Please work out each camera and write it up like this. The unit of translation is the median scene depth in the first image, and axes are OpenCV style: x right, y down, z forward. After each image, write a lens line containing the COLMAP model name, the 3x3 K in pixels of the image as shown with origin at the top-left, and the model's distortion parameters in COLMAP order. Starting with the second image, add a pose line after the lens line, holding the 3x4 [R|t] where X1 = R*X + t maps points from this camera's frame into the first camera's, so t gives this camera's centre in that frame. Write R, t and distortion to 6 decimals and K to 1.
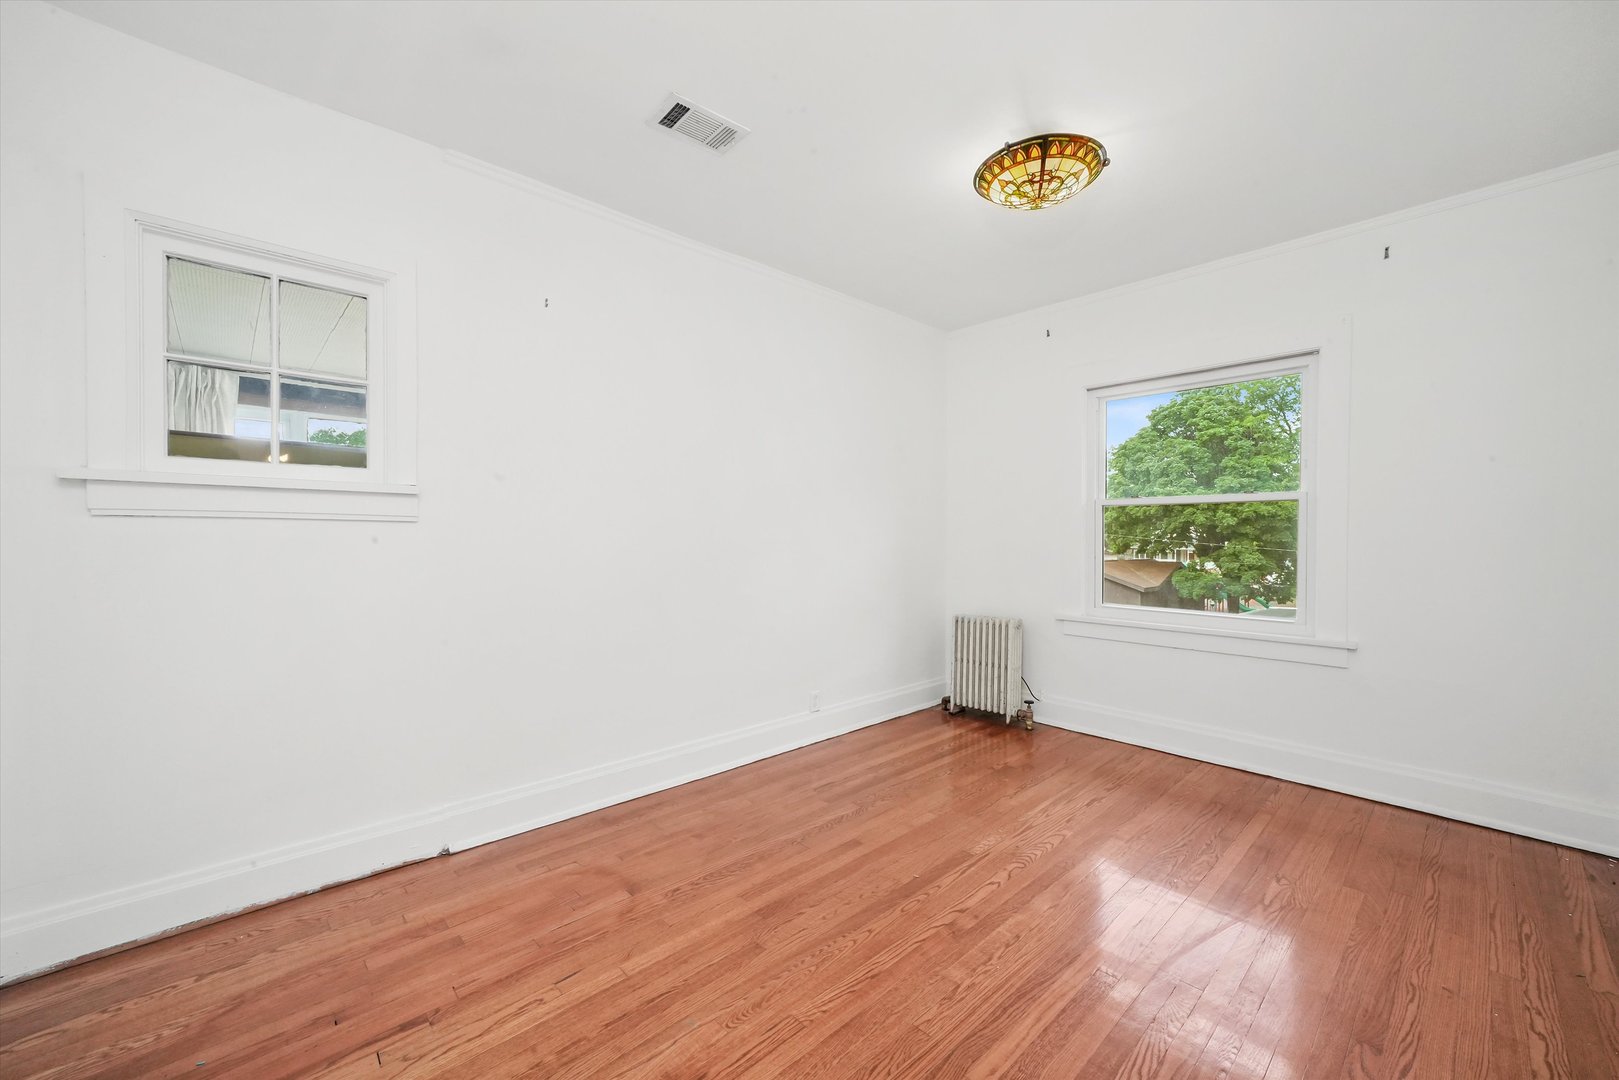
lens RADIAL K [[619.5, 0, 799.1], [0, 619.5, 538.9], [0, 0, 1]] dist [-0.001738, 0.000005]
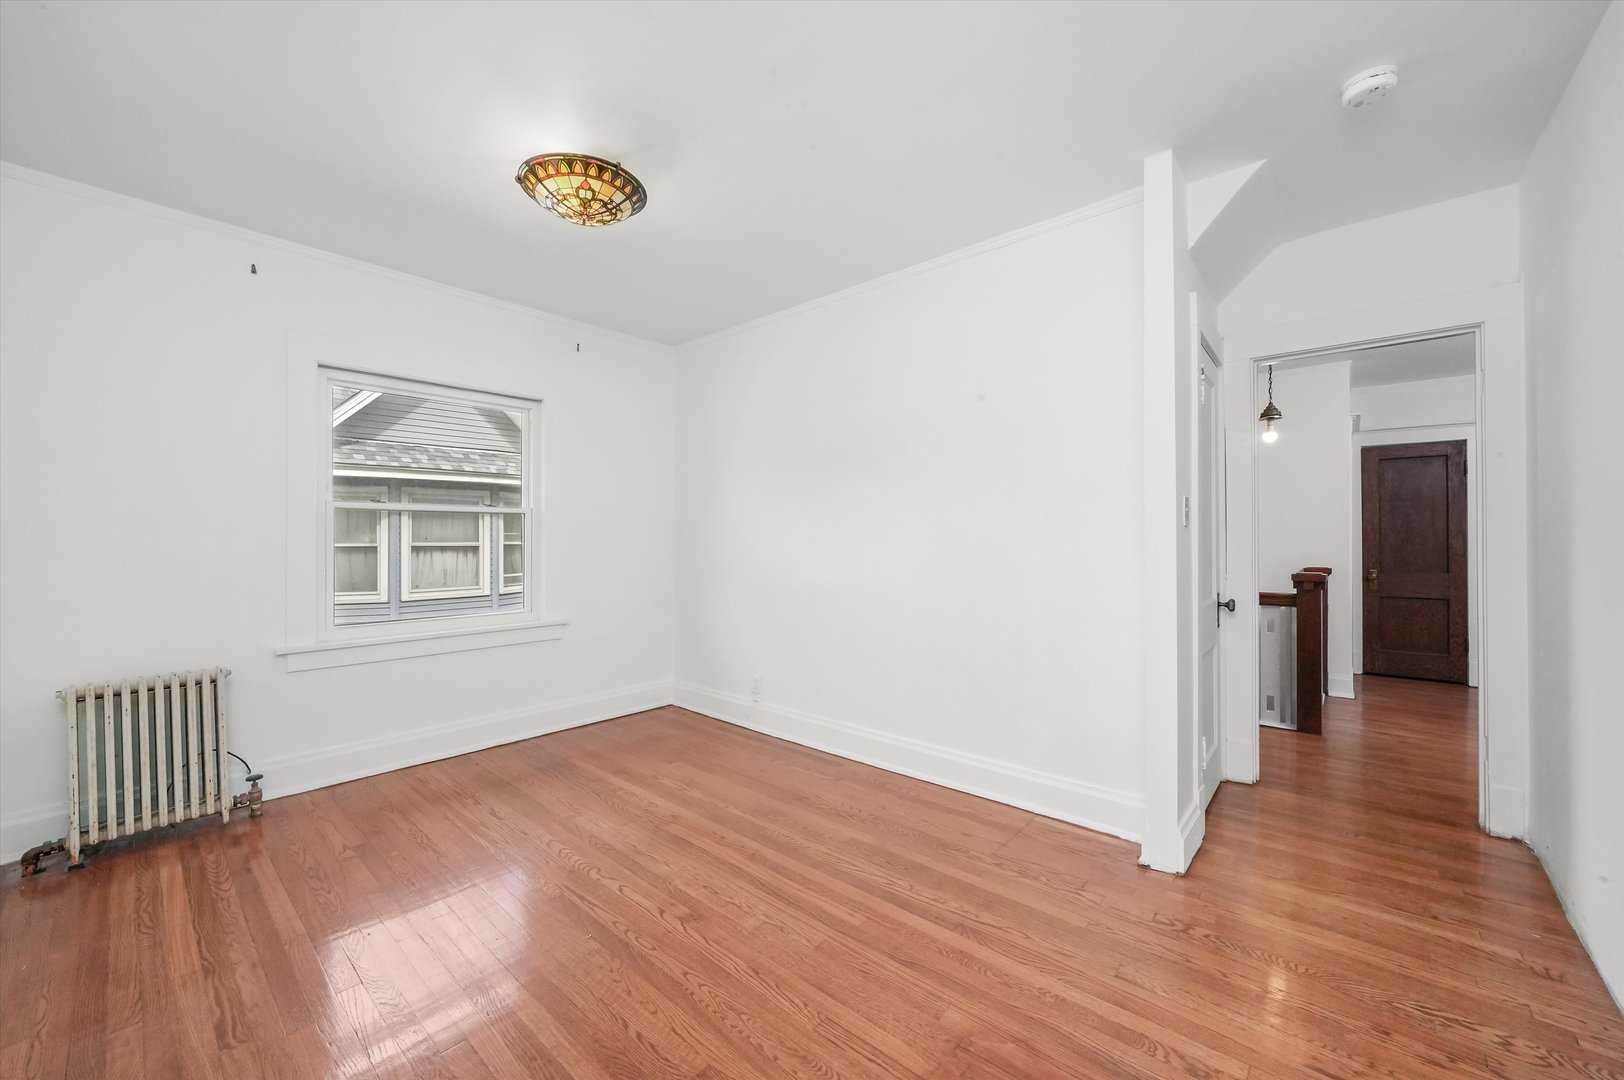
lens RADIAL K [[621.4, 0, 801.5], [0, 621.4, 538.9], [0, 0, 1]] dist [-0.001738, 0.000005]
pose [[-0.080536, -0.002499, 0.996749, -0.533603], [0.010218, 0.999942, 0.003332, -0.010478], [-0.996699, 0.010453, -0.080506, 0.582208]]
